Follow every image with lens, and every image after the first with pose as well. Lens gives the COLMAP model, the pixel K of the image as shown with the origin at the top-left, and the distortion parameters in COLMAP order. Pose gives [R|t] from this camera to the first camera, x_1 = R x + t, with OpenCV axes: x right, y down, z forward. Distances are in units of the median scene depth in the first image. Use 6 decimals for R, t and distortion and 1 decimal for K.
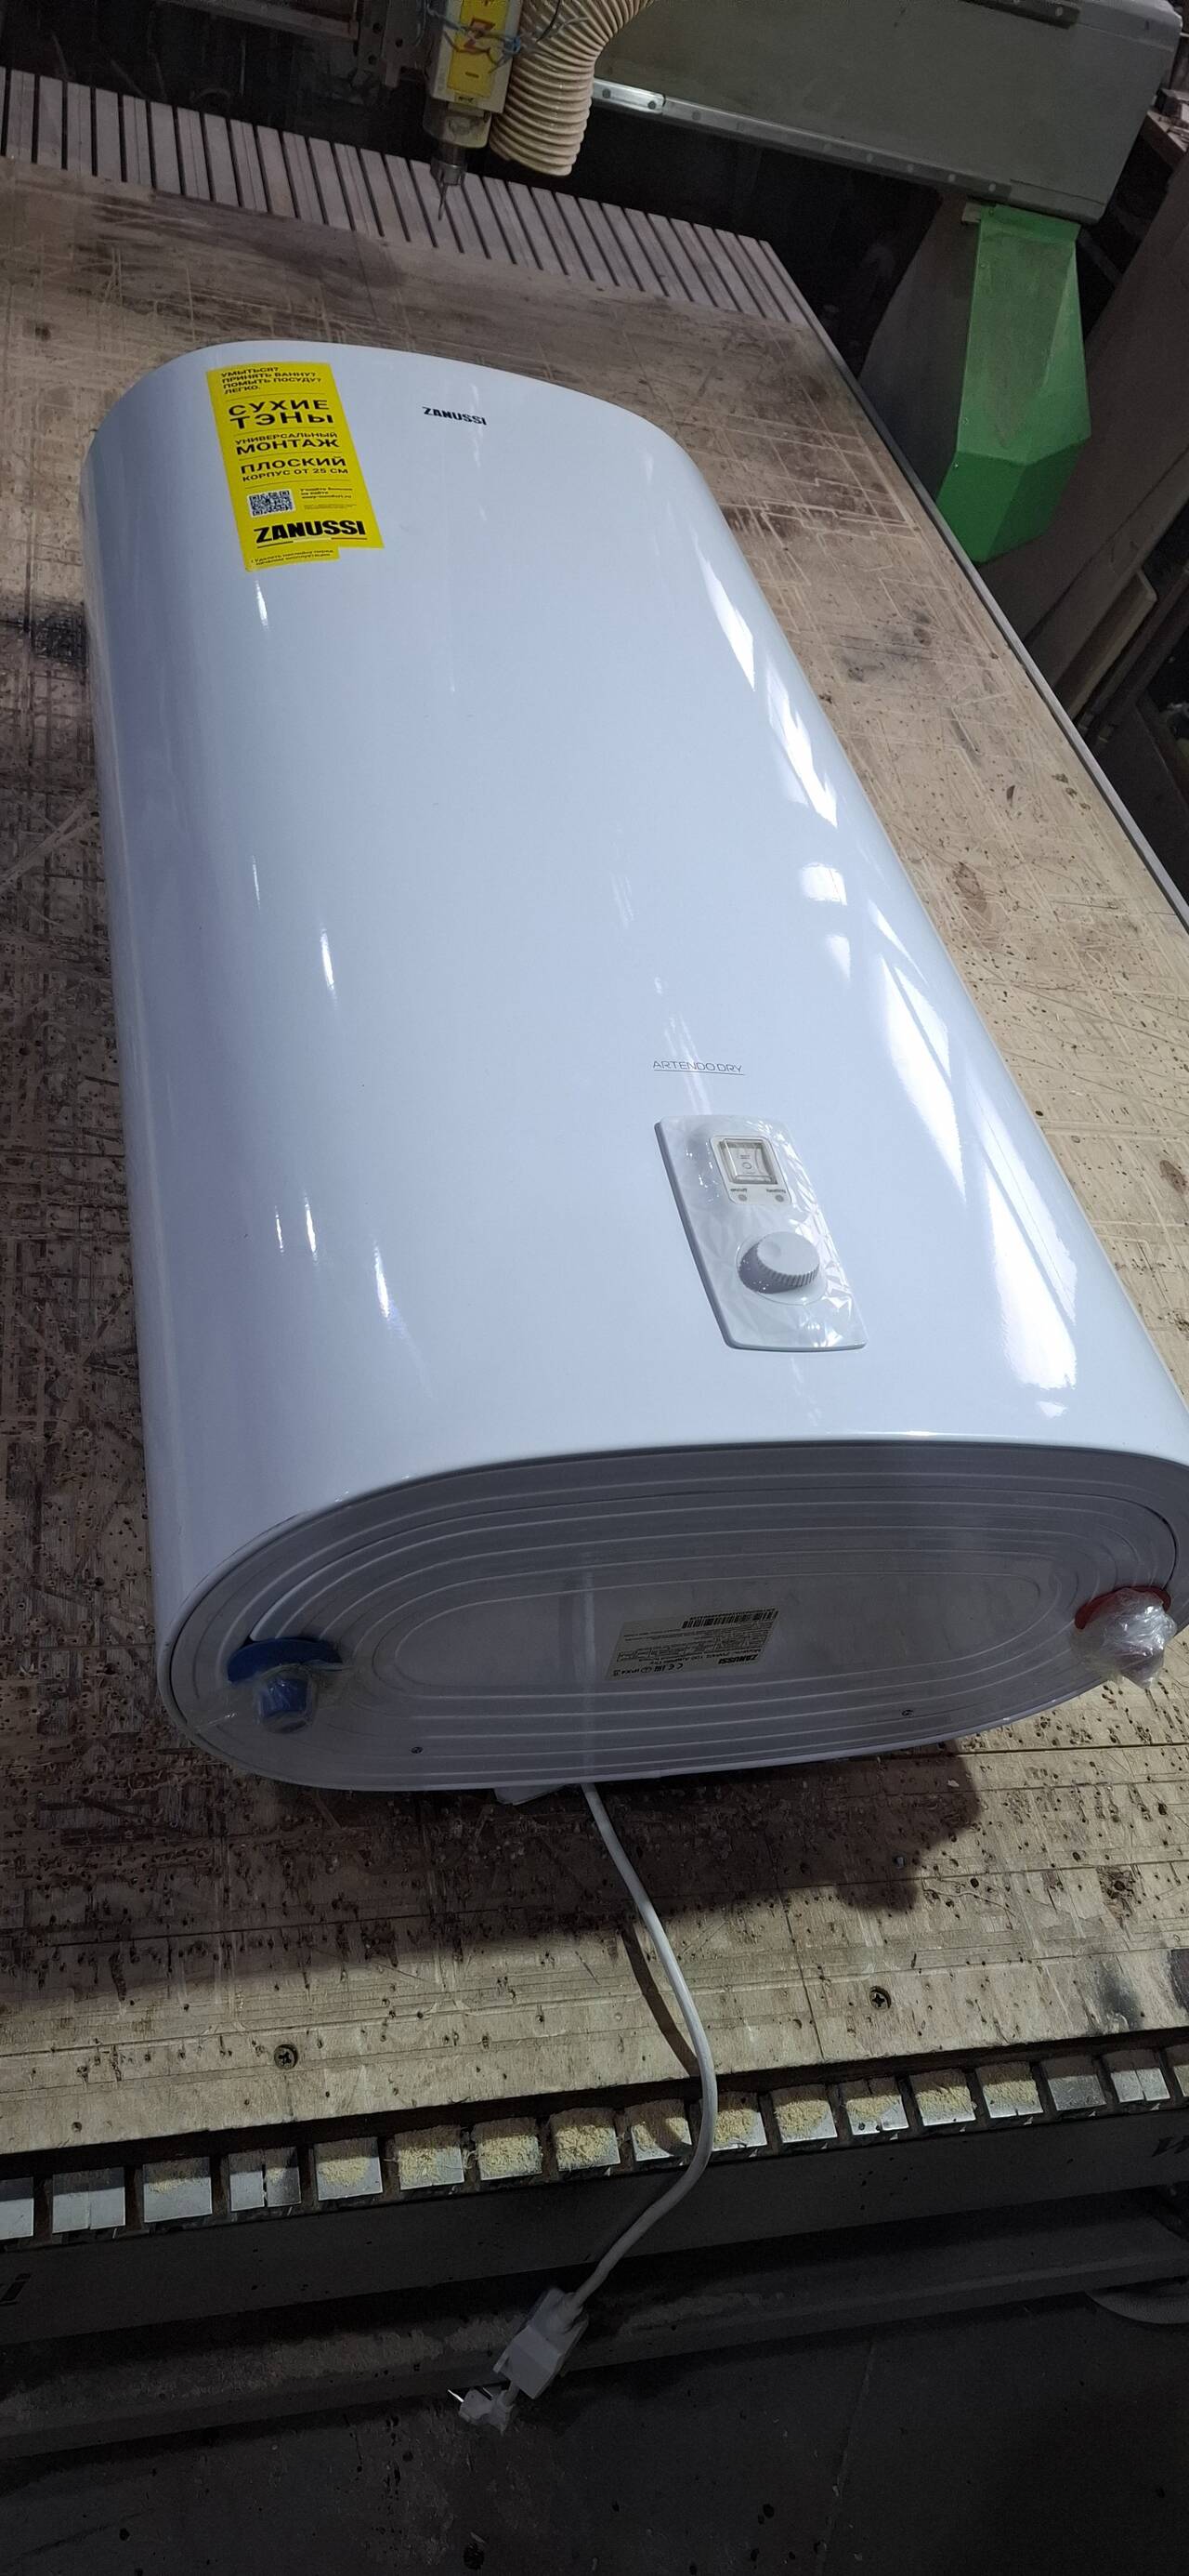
lens RADIAL K [[1772.2, 0, 594.5], [0, 1772.2, 1288.0], [0, 0, 1]] dist [0.067789, -0.087211]
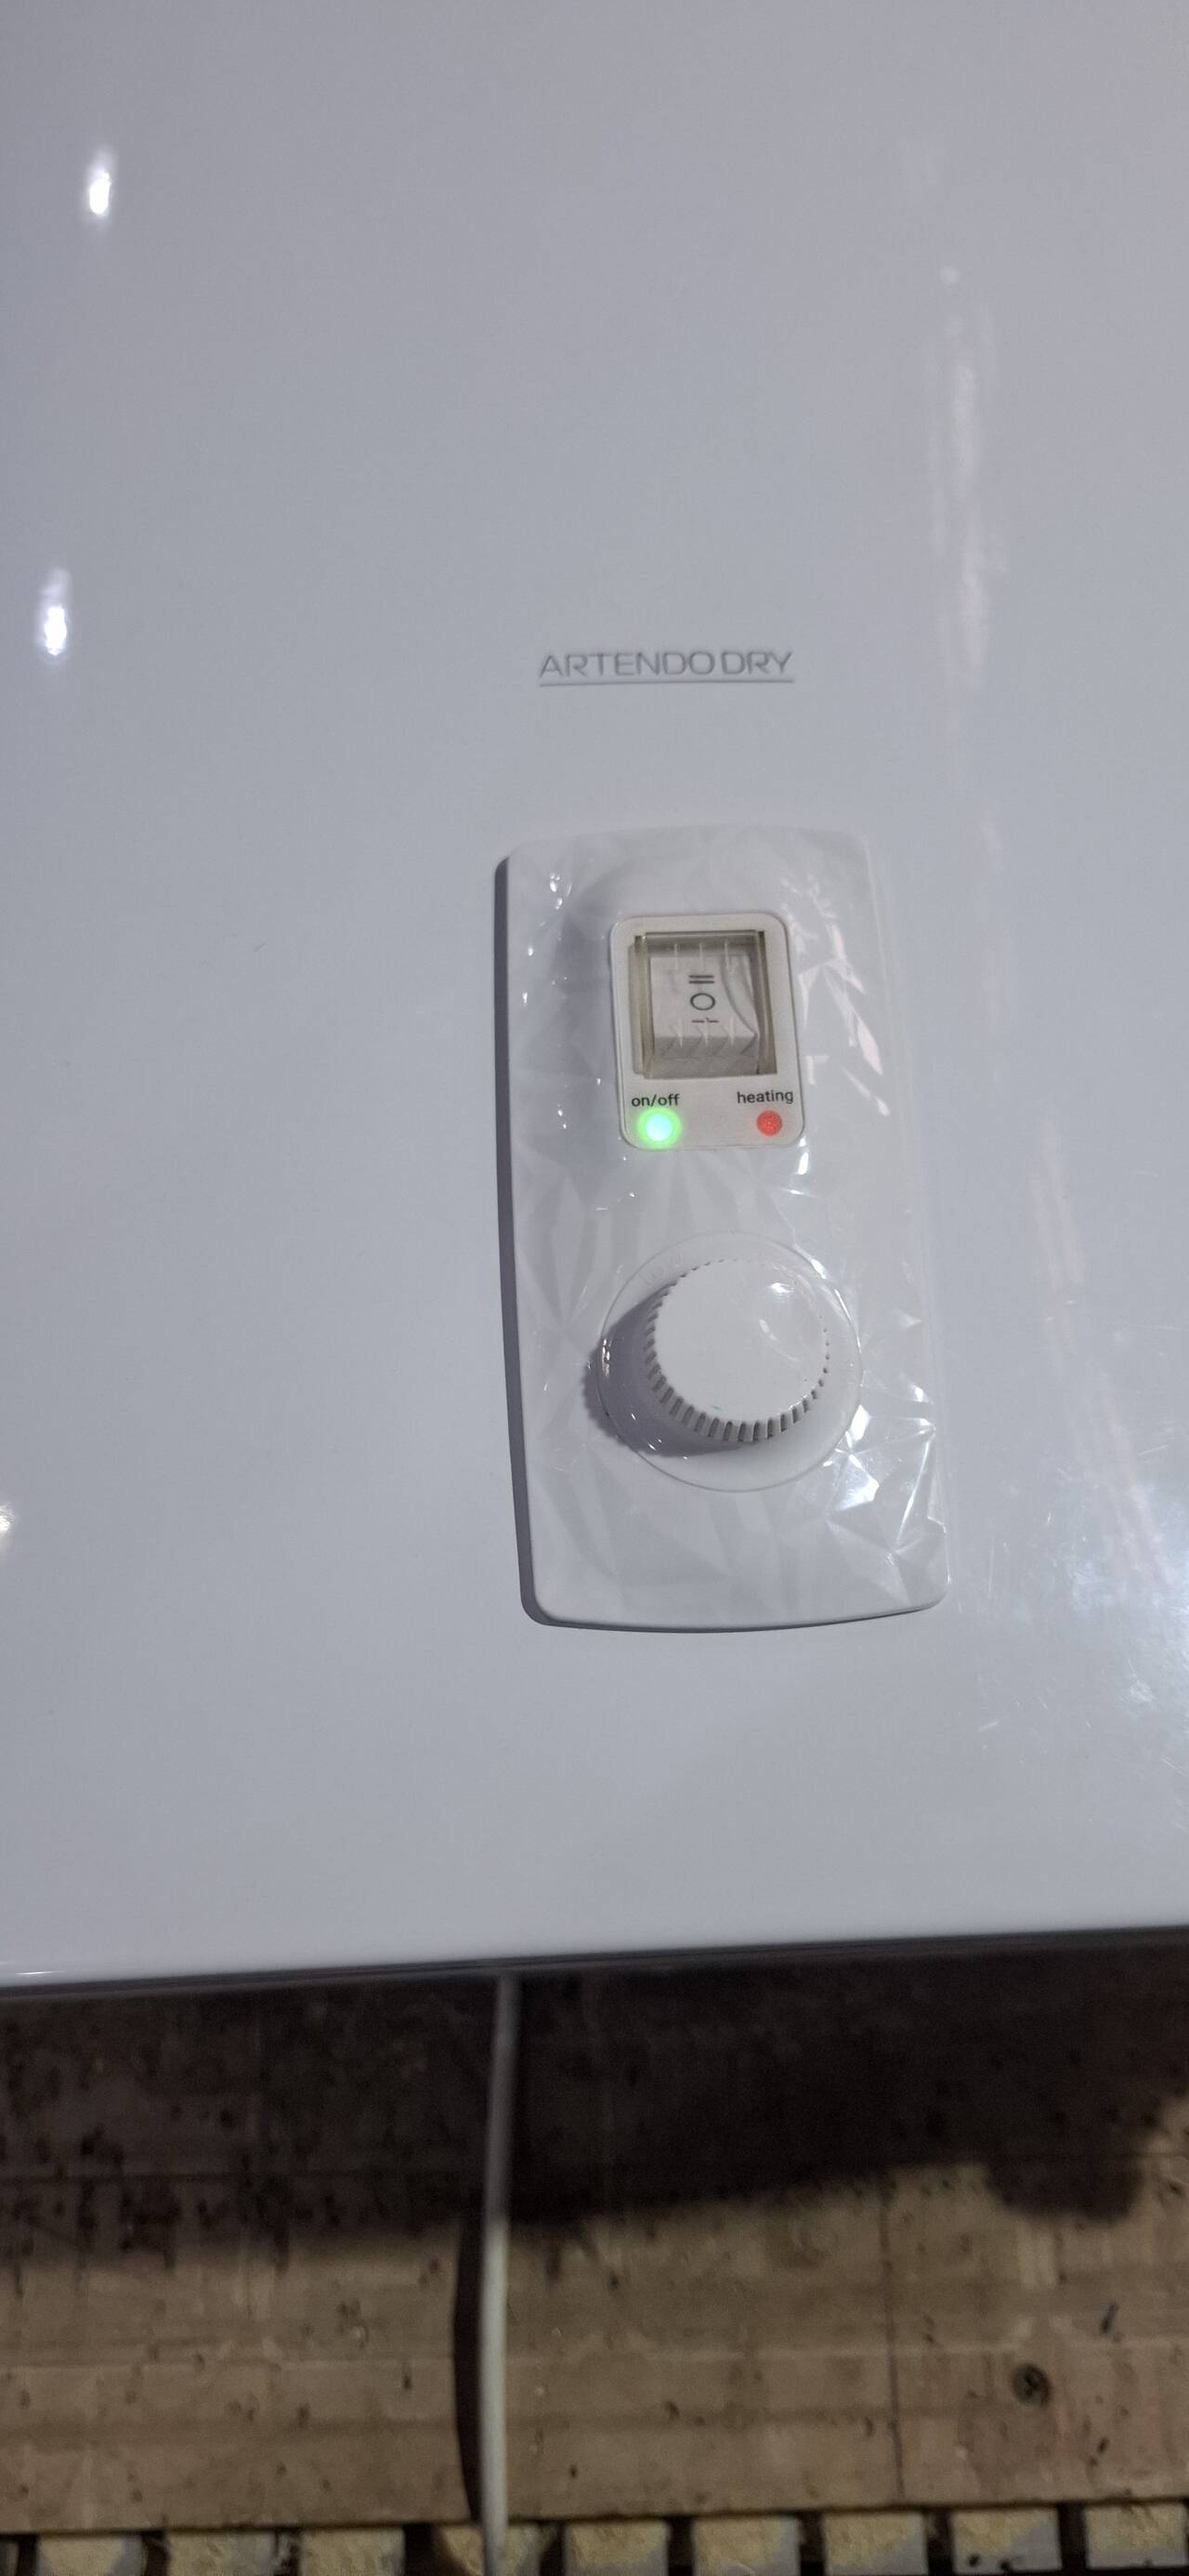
lens RADIAL K [[1889.0, 0, 584.5], [0, 1889.0, 1315.2], [0, 0, 1]] dist [-0.003980, -0.003646]
pose [[0.963866, 0.080454, -0.253946, 0.145176], [0.018373, 0.930953, 0.364676, -0.133892], [0.265752, -0.356165, 0.895836, 0.541502]]
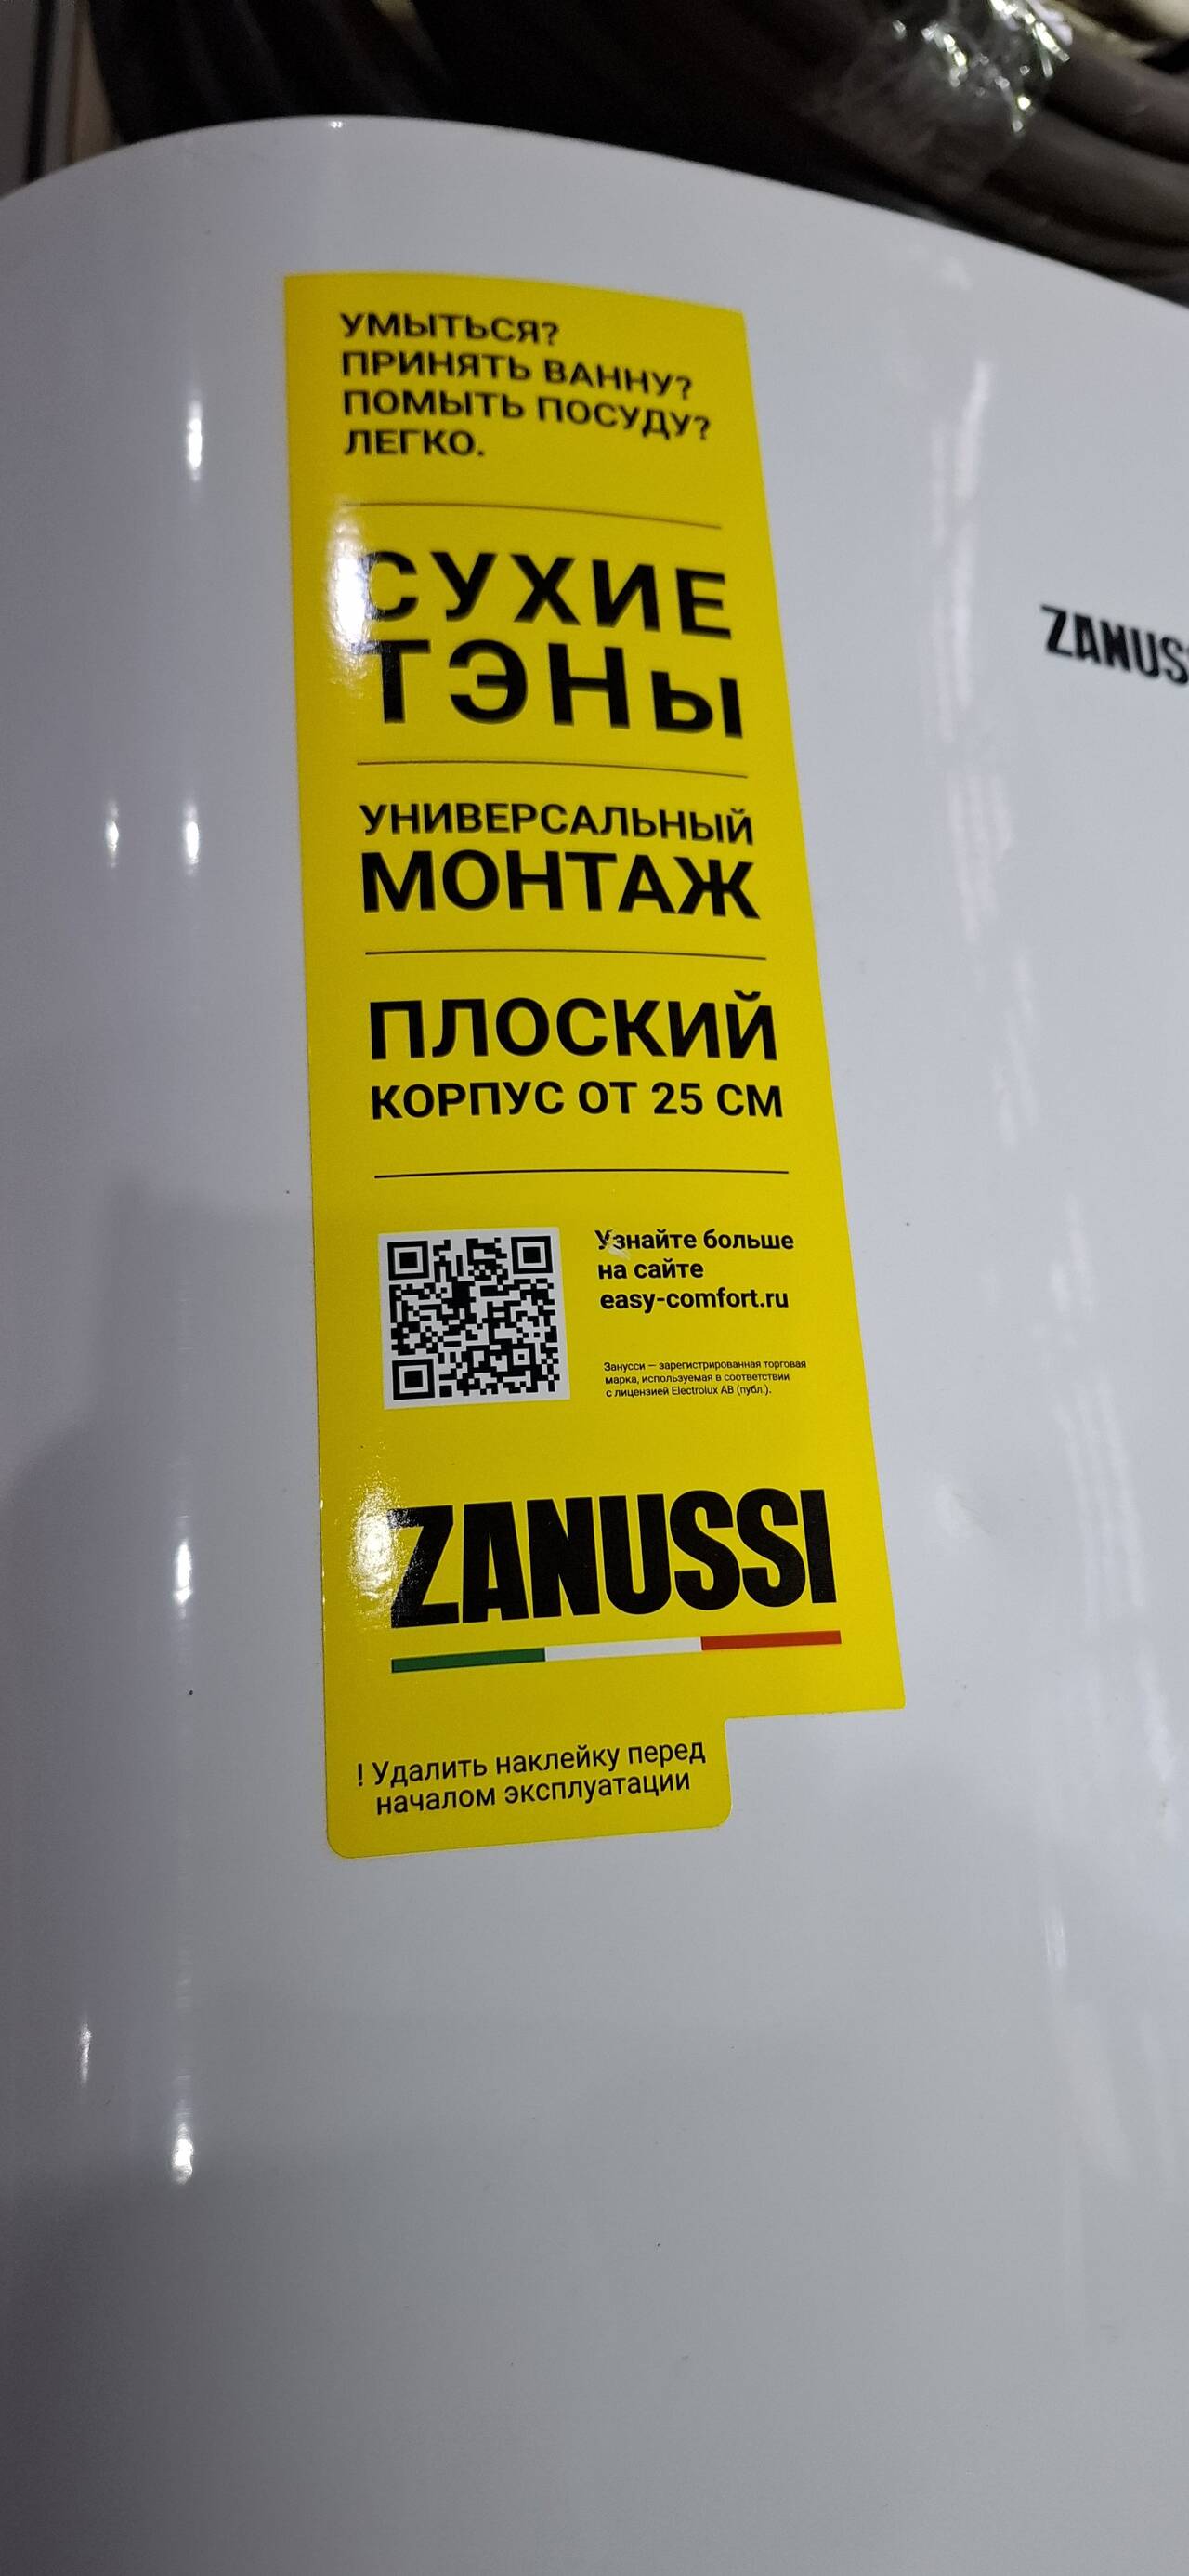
lens RADIAL K [[1660.3, 0, 600.2], [0, 1660.3, 1300.2], [0, 0, 1]] dist [0.120498, -0.184224]
pose [[0.979671, 0.180918, 0.086678, -0.230415], [-0.200318, 0.905540, 0.373993, -0.662356], [-0.010829, -0.383753, 0.923372, 0.991430]]
